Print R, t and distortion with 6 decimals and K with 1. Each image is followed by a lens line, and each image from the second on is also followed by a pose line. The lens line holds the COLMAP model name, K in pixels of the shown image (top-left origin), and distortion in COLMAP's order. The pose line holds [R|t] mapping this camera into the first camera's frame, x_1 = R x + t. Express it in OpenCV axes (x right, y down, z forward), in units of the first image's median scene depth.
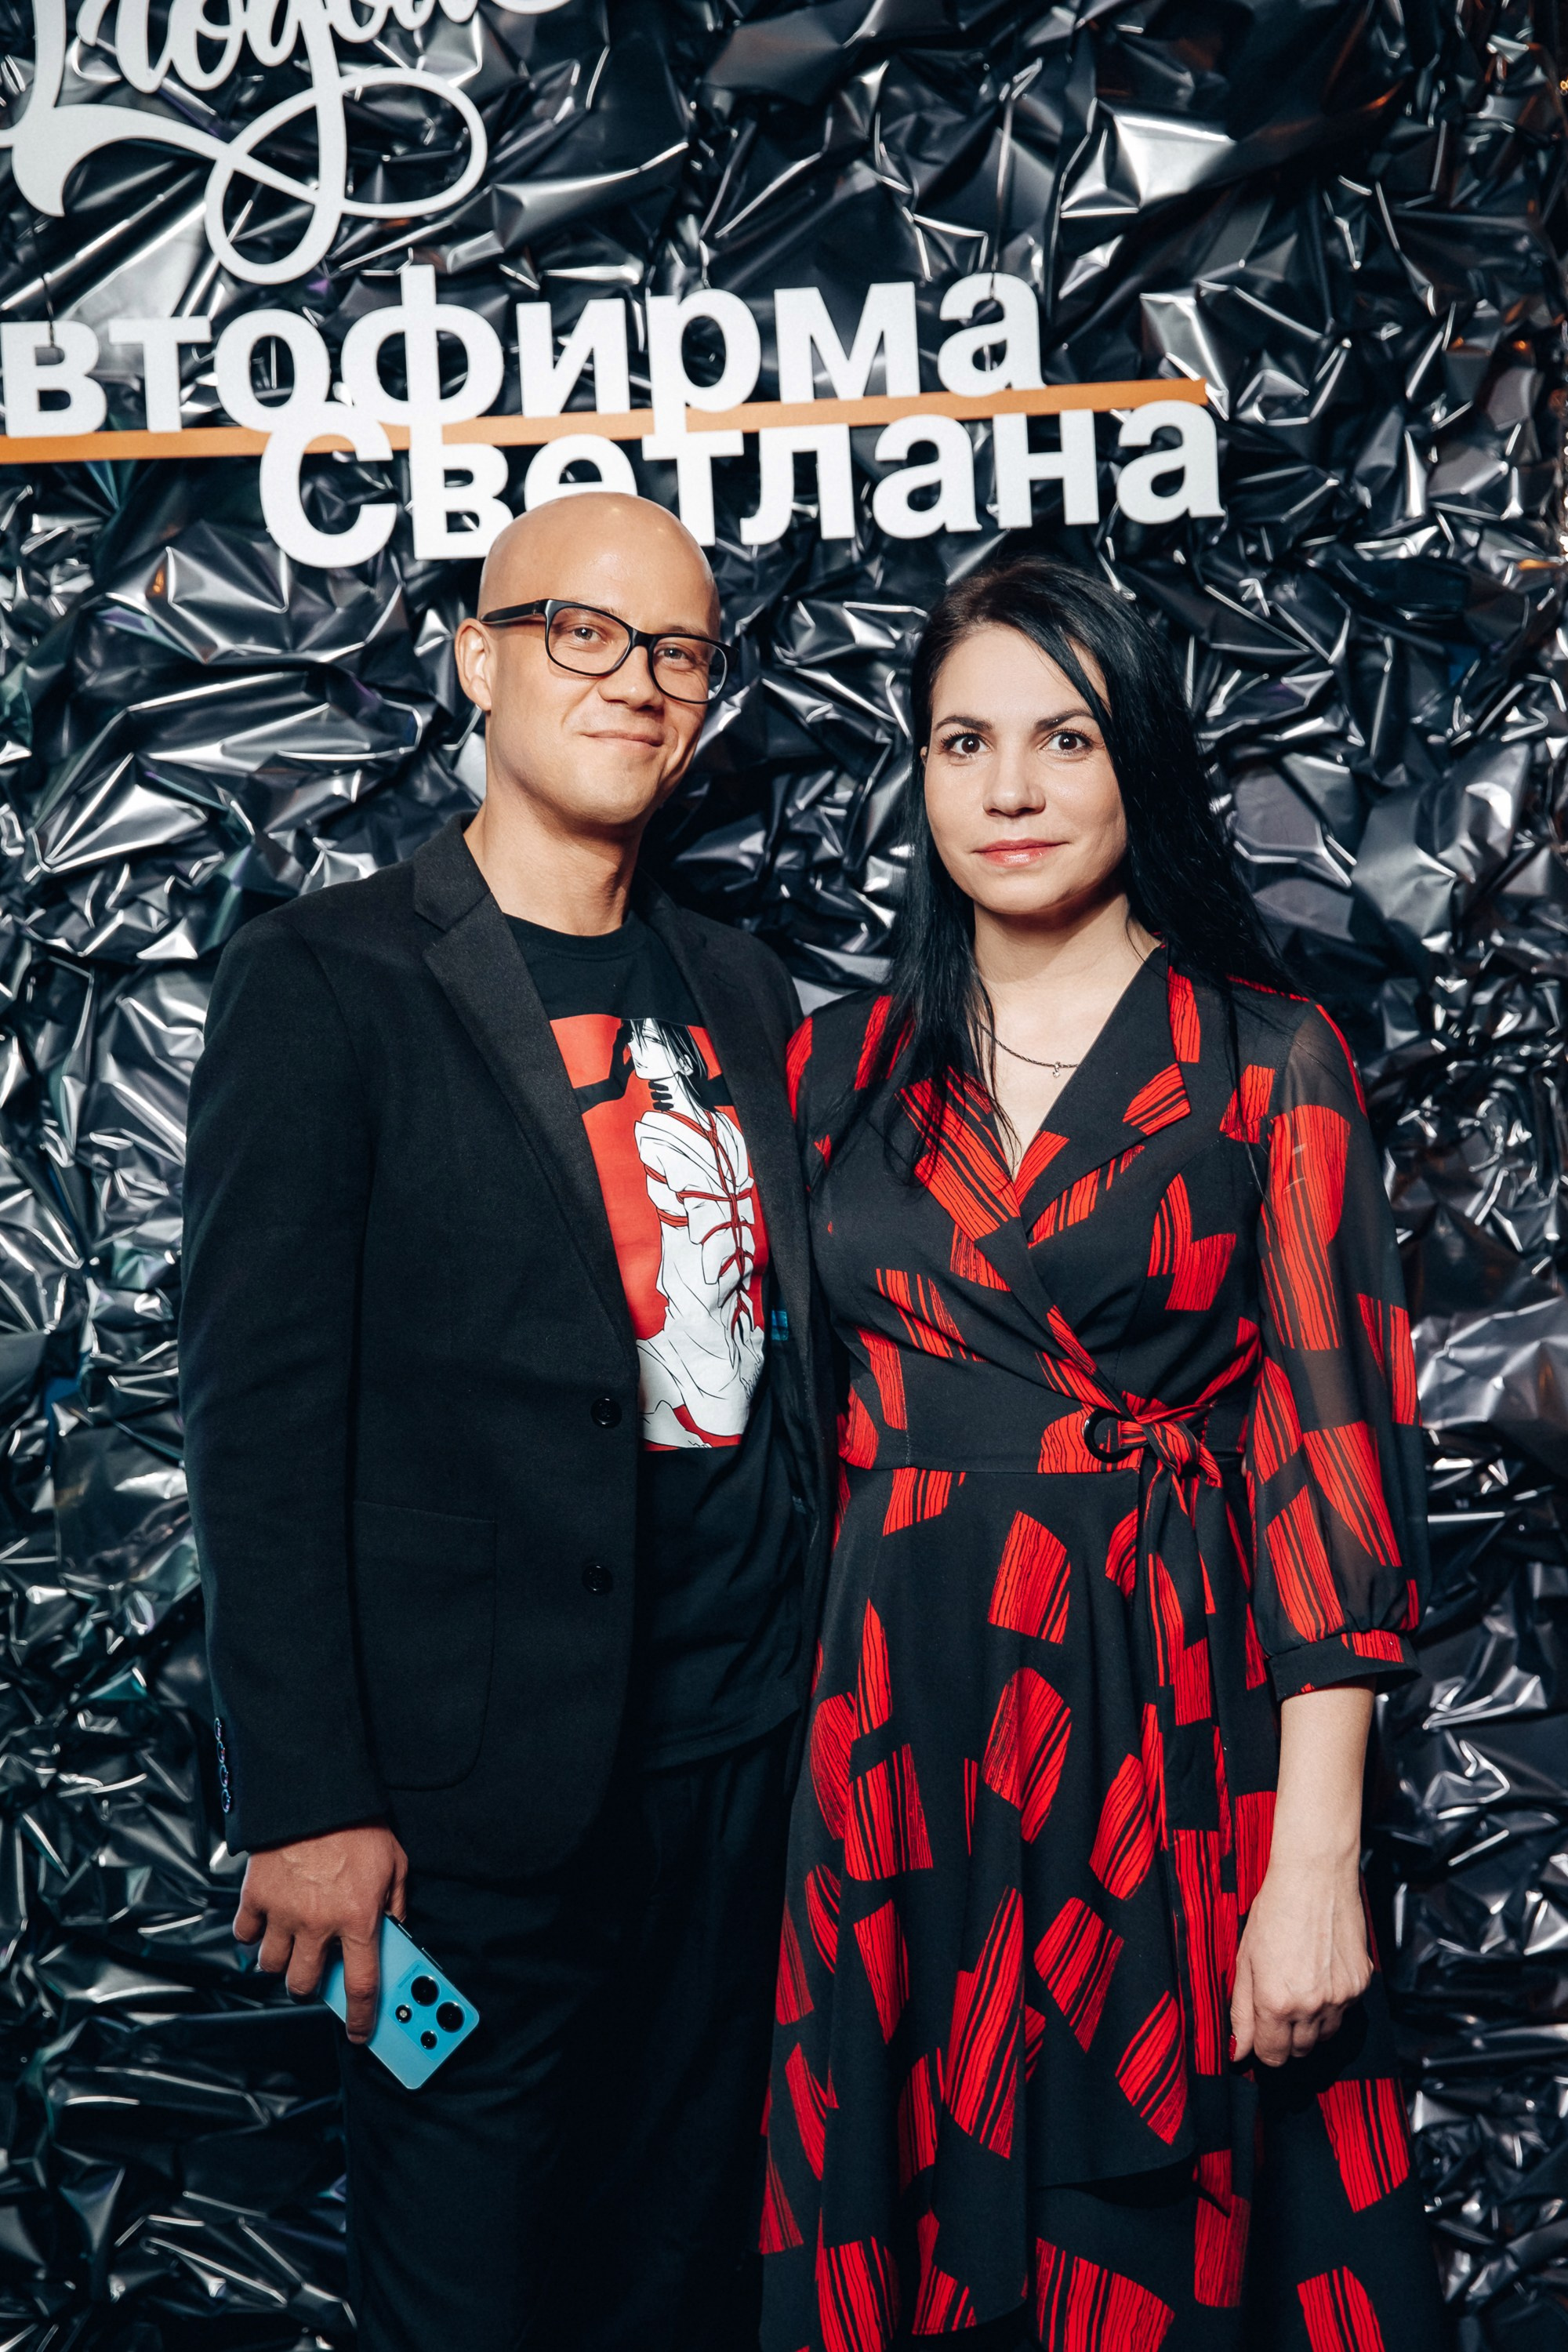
lens RADIAL K [[3511.7, 0, 796.2], [0, 3511.7, 1185.5], [0, 0, 1]] dist [0.127092, 0.000000]
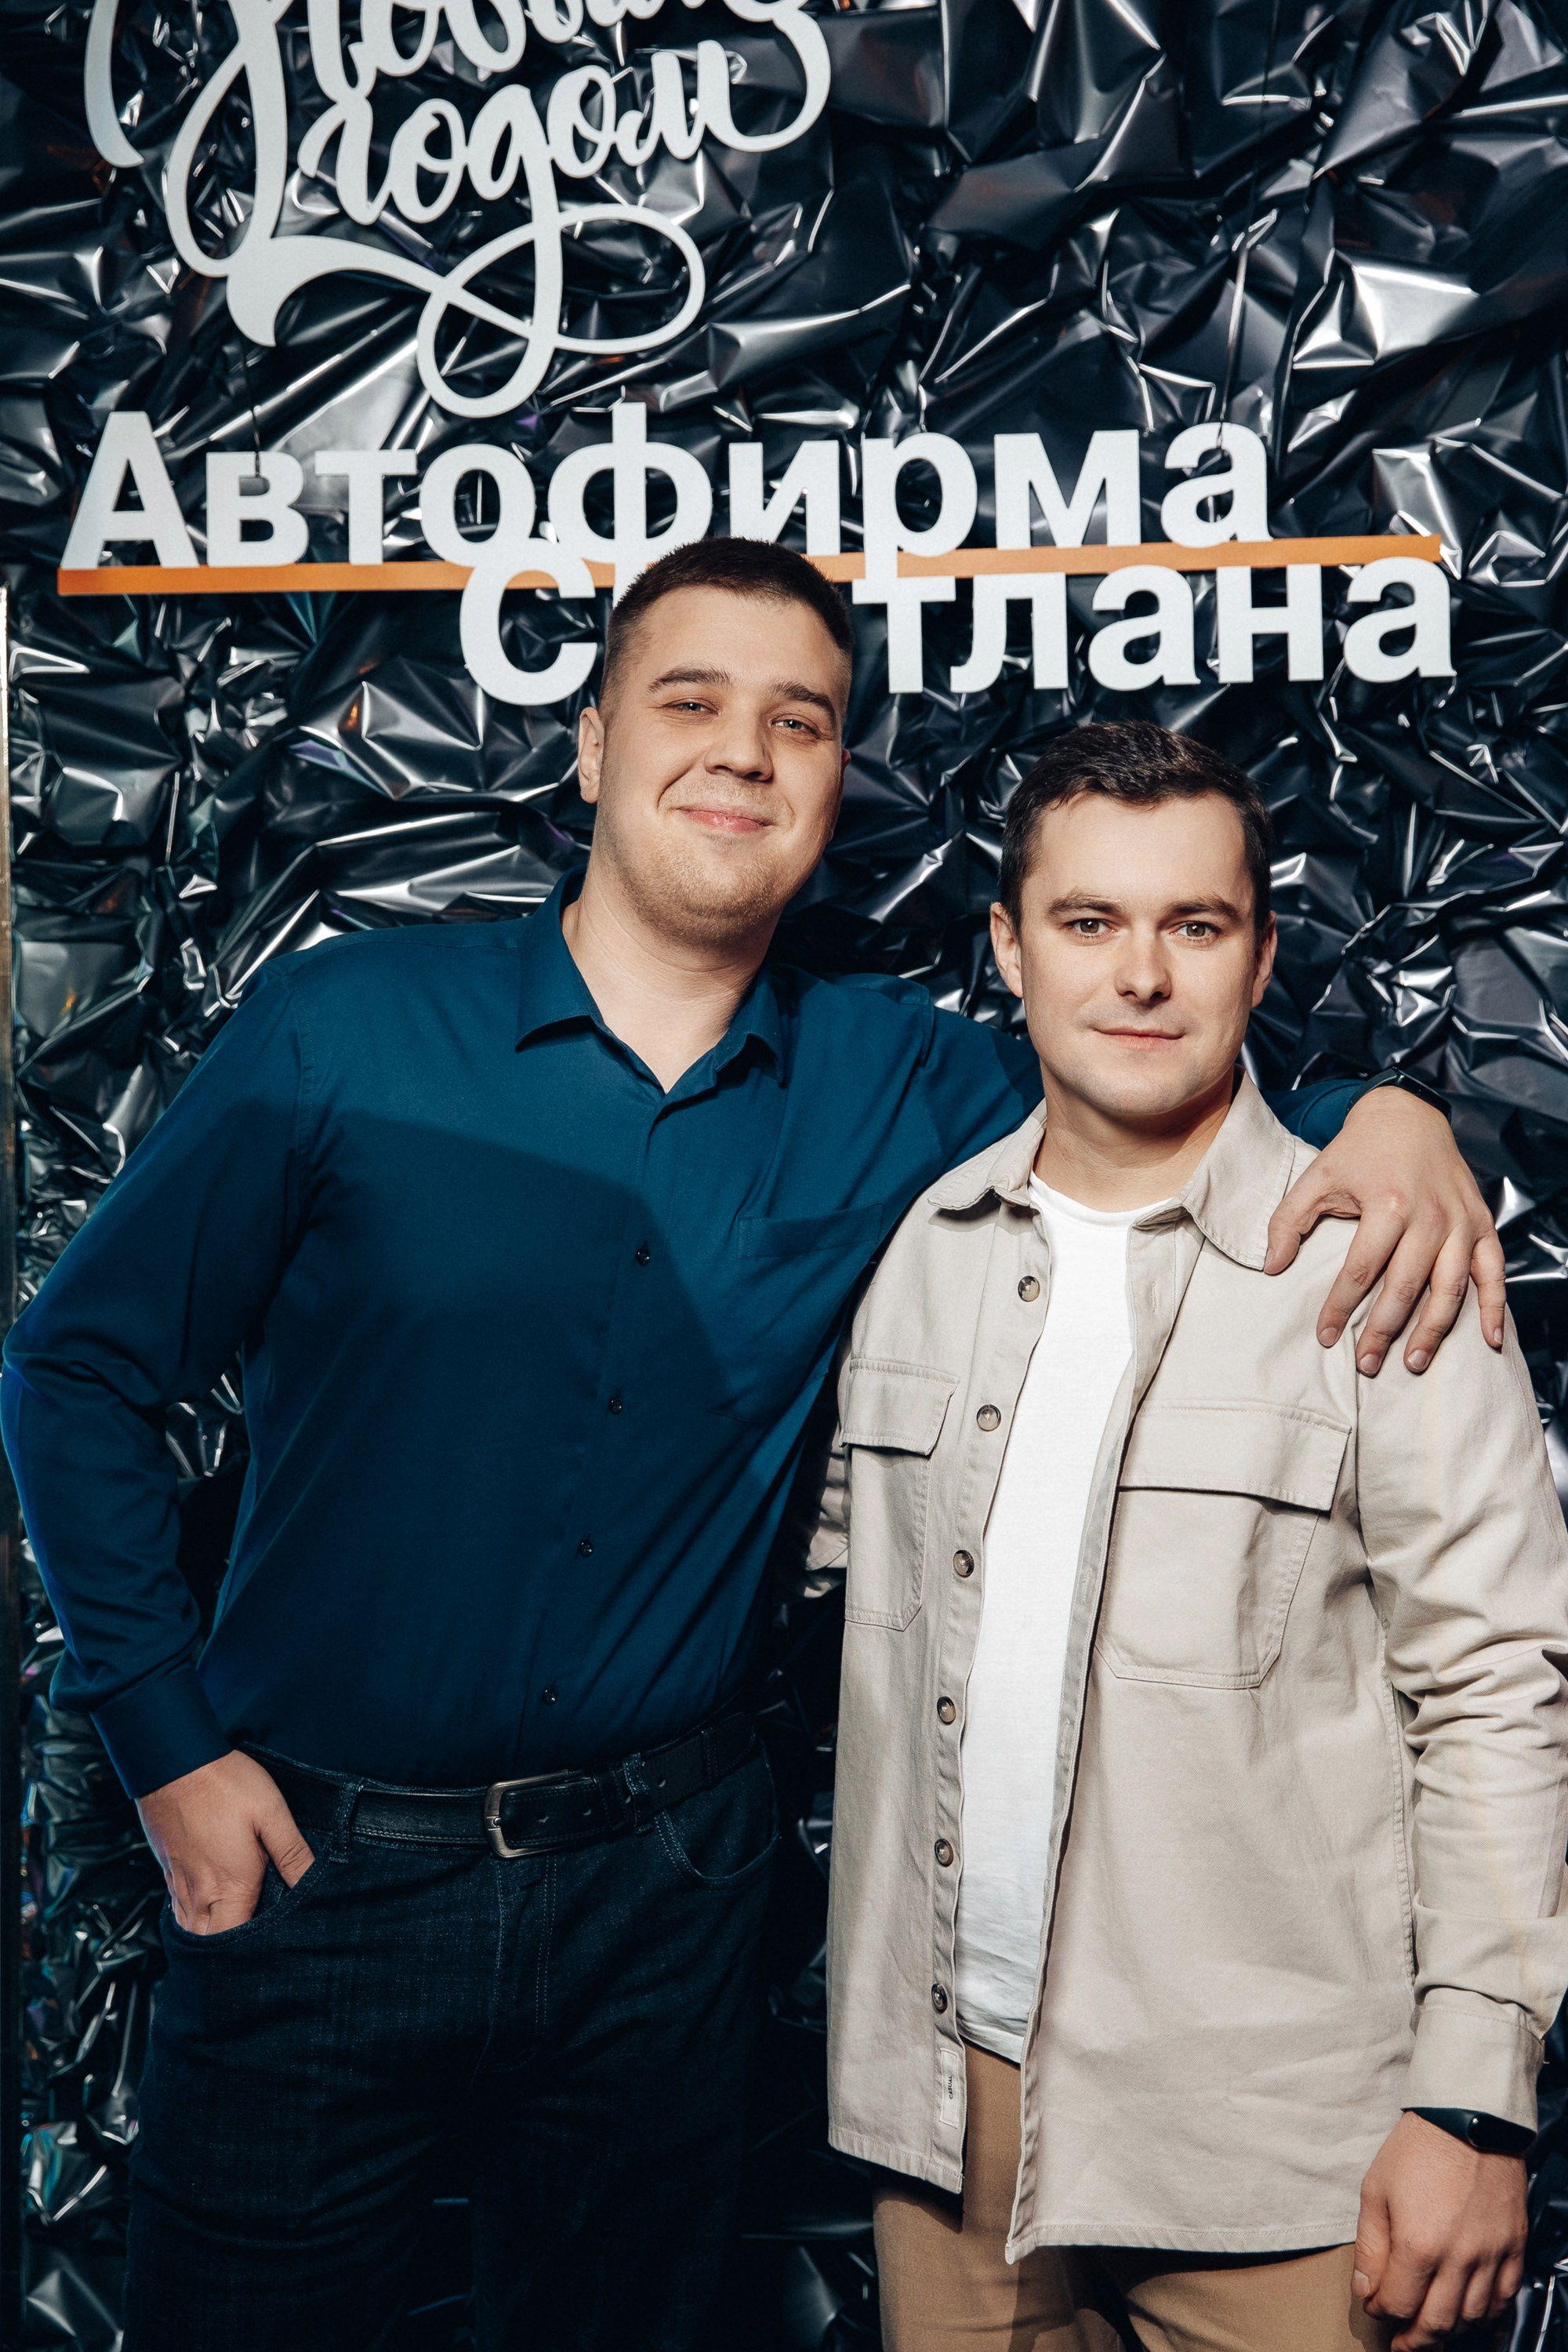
lens RADIAL K [[3244.0, 0, 787.9], [0, 3244.0, 1162.5], [0, 0, 1]] dist [0.100811, 0.000000]
pose [[0.998144, 0.035052, -0.049802, -0.010962], [-0.037478, 0.998112, -0.048657, -0.008144], [0.048002, 0.050433, 0.997573, 0.114237]]
